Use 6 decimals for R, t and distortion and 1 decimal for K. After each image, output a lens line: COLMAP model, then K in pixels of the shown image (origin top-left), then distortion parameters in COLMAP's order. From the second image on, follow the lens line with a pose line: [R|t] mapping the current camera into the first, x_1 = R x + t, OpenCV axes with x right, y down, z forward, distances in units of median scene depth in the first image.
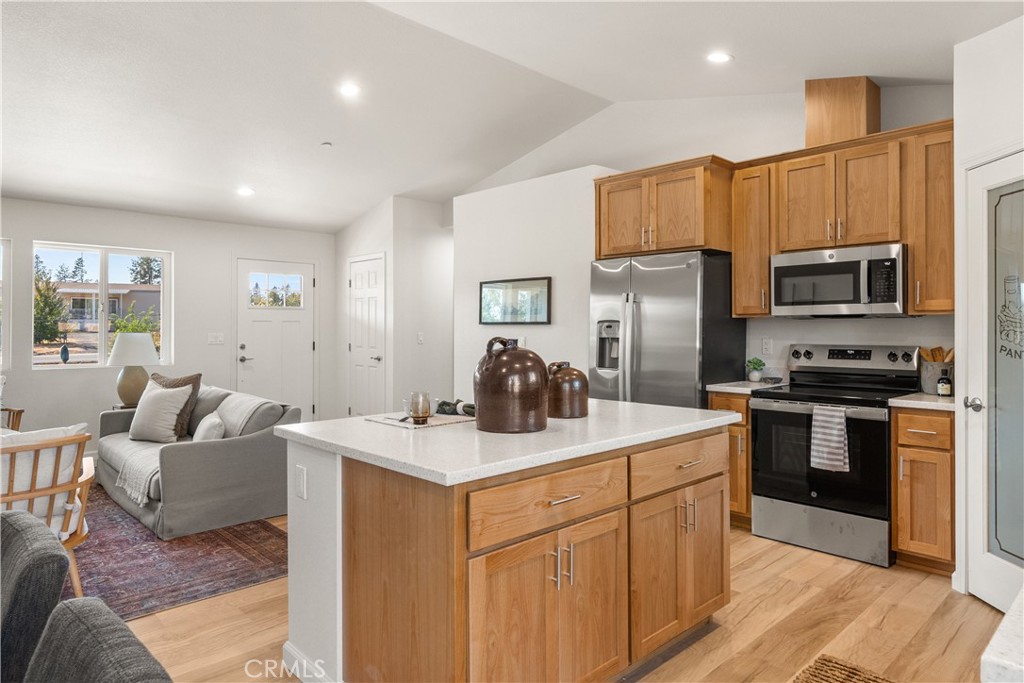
lens RADIAL K [[623.4, 0, 501.1], [0, 623.4, 325.6], [0, 0, 1]] dist [-0.009770, 0.000005]
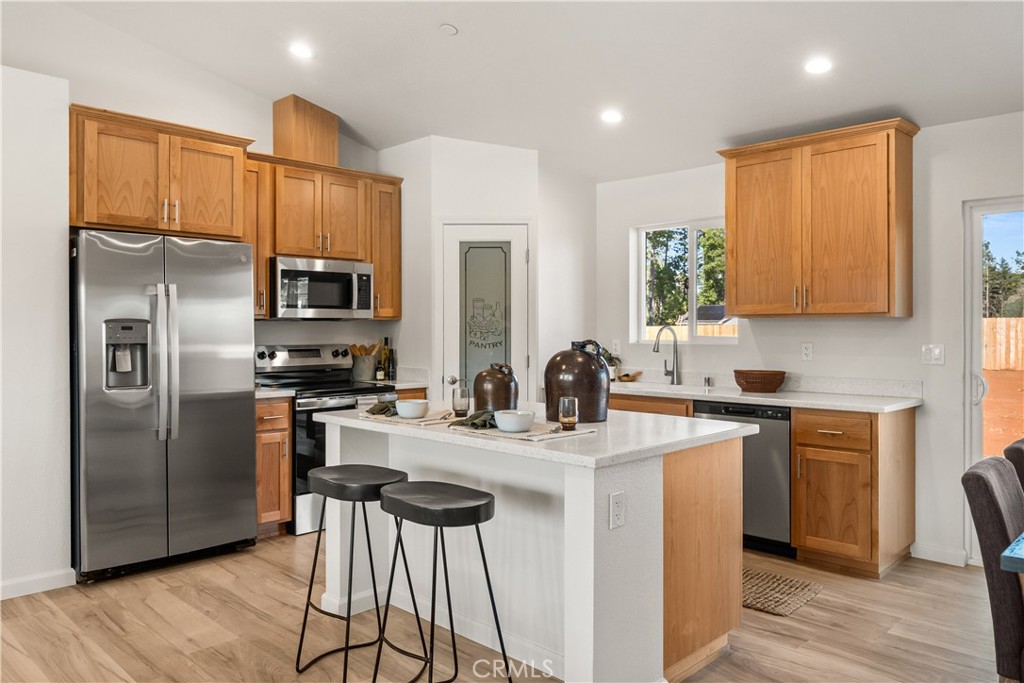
lens RADIAL K [[745.3, 0, 507.8], [0, 745.3, 328.6], [0, 0, 1]] dist [-0.001675, 0.001919]
pose [[-0.042186, -0.001029, 0.999109, -0.805956], [-0.006083, 0.999981, 0.000773, -0.001463], [-0.999091, -0.006045, -0.042192, 0.707510]]
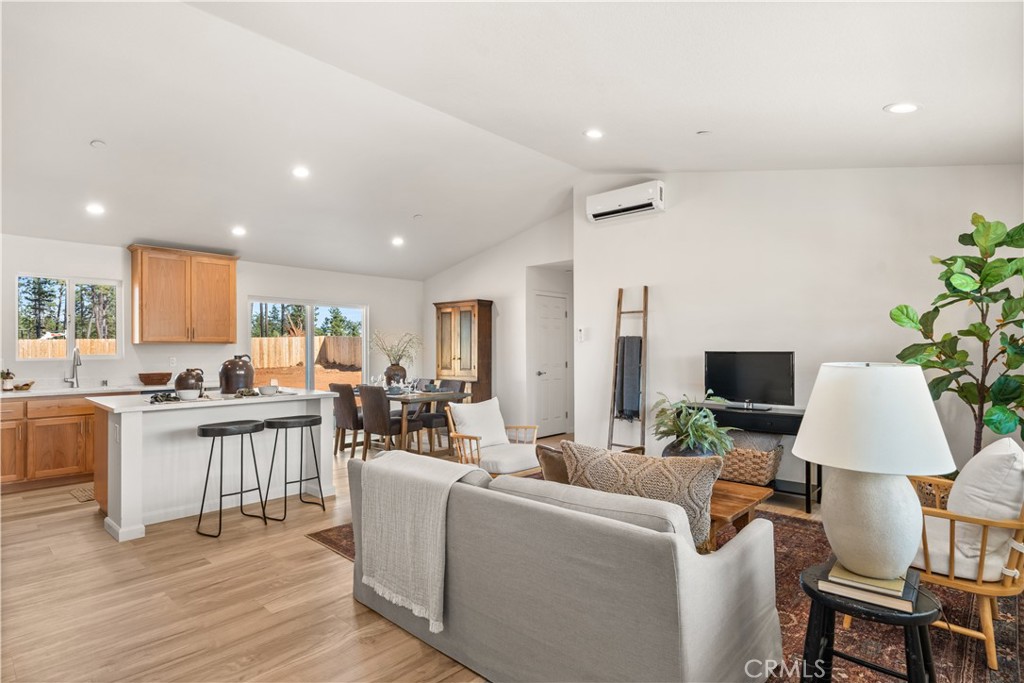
lens RADIAL K [[537.7, 0, 507.9], [0, 537.7, 347.3], [0, 0, 1]] dist [0.013240, 0.000147]
pose [[-0.997715, 0.001789, -0.067546, -0.530965], [0.002351, 0.999963, -0.008243, 0.006311], [0.067528, -0.008383, -0.997682, 1.881290]]
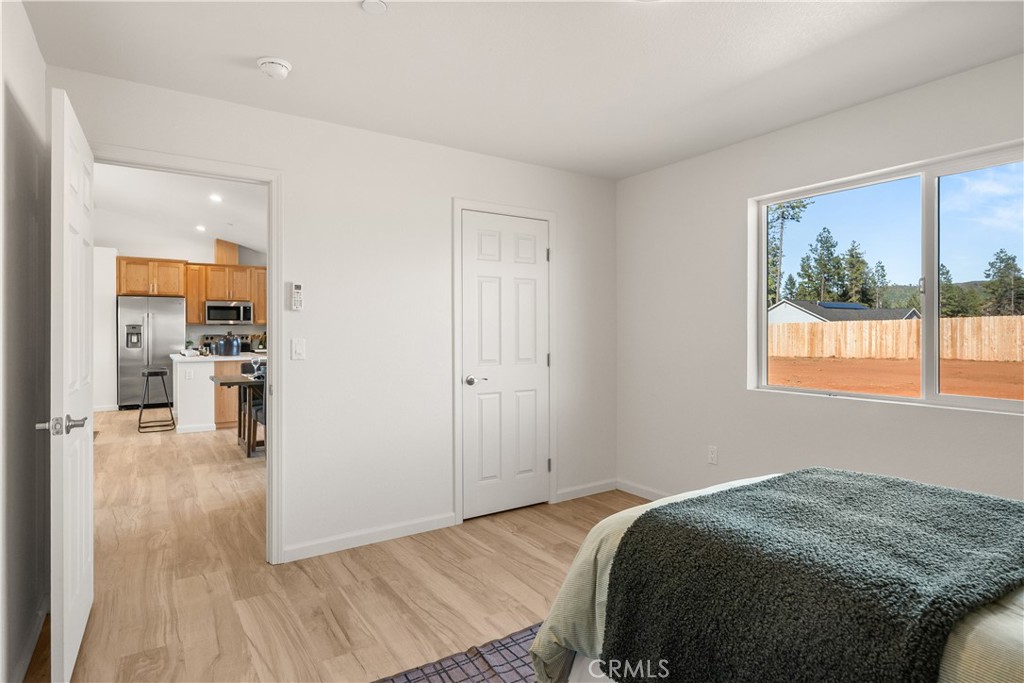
lens RADIAL K [[537.7, 0, 497.5], [0, 537.7, 329.1], [0, 0, 1]] dist [0.013240, 0.000147]
pose [[0.167225, -0.001709, 0.985917, -1.721190], [-0.005569, 0.999981, 0.002677, -0.006883], [-0.985903, -0.005938, 0.167212, -0.658153]]
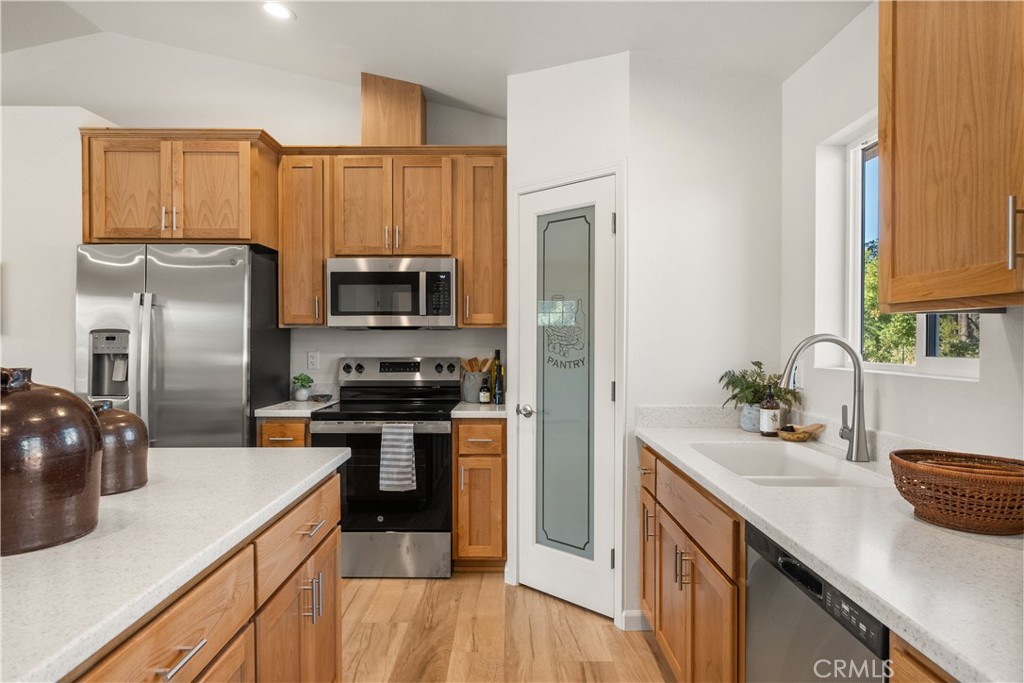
lens RADIAL K [[623.4, 0, 509.9], [0, 623.4, 345.9], [0, 0, 1]] dist [-0.009770, 0.000005]
pose [[0.678424, -0.008943, 0.734616, -0.046055], [-0.004838, 0.999850, 0.016640, -0.004164], [-0.734655, -0.014843, 0.678279, 0.208793]]
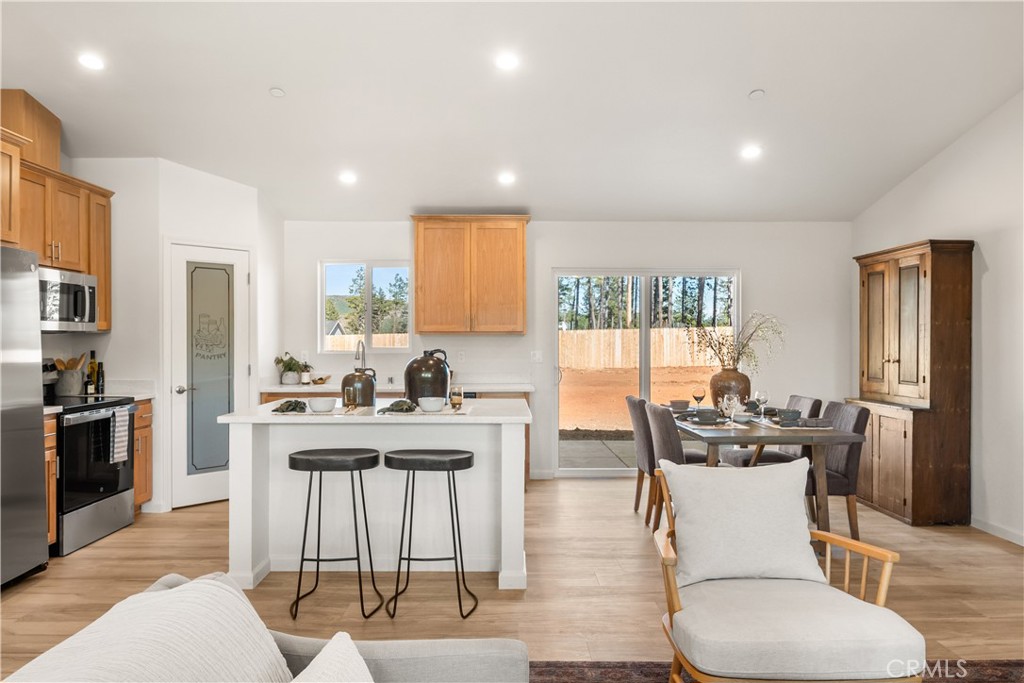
lens RADIAL K [[678.0, 0, 510.1], [0, 678.0, 342.9], [0, 0, 1]] dist [0.018421, -0.003655]
pose [[-0.739459, -0.001922, 0.673198, -0.821378], [-0.004094, 0.999990, -0.001641, 0.002231], [-0.673189, -0.003969, -0.739460, 1.312303]]
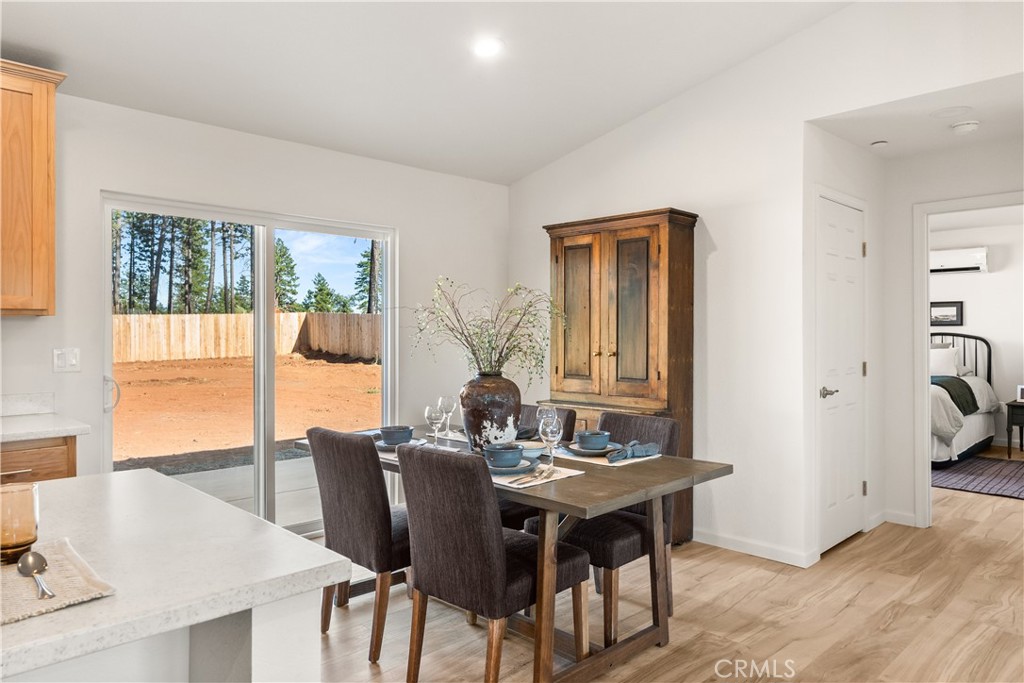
lens RADIAL K [[688.5, 0, 516.4], [0, 688.5, 325.7], [0, 0, 1]] dist [-0.006829, 0.006131]
pose [[-0.999399, -0.000641, -0.034659, -0.288623], [-0.000173, 0.999909, -0.013517, 0.001936], [0.034665, -0.013503, -0.999308, 0.921554]]
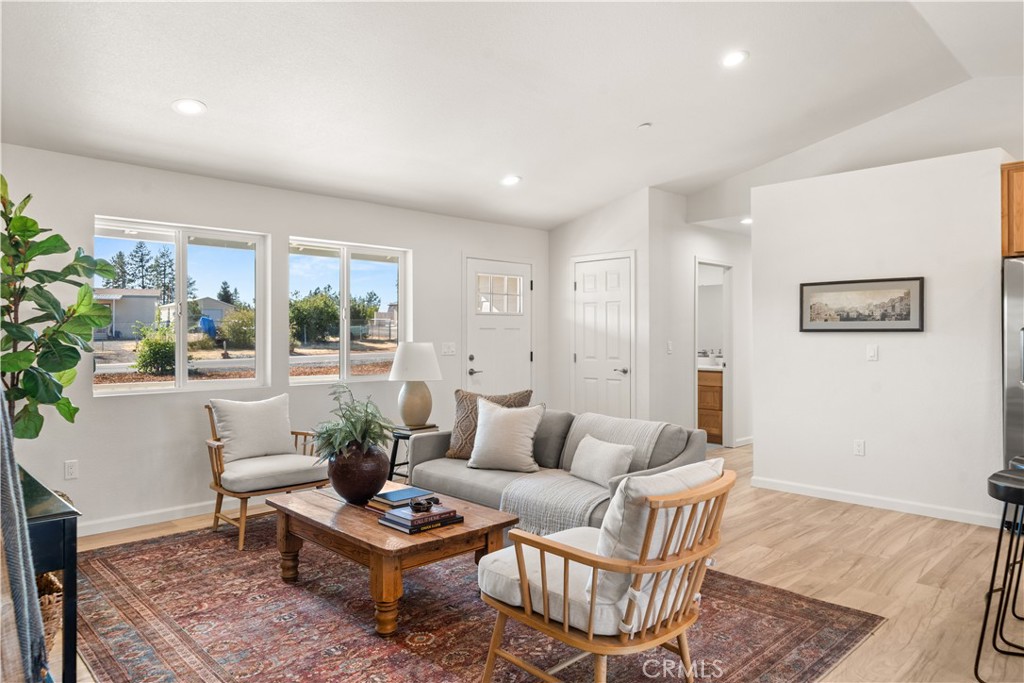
lens RADIAL K [[660.2, 0, 525.0], [0, 660.2, 333.6], [0, 0, 1]] dist [0.017143, -0.000457]
pose [[0.999013, -0.002403, 0.044349, -0.690438], [0.002417, 0.999997, -0.000260, 0.000239], [-0.044348, 0.000367, 0.999016, 0.120073]]
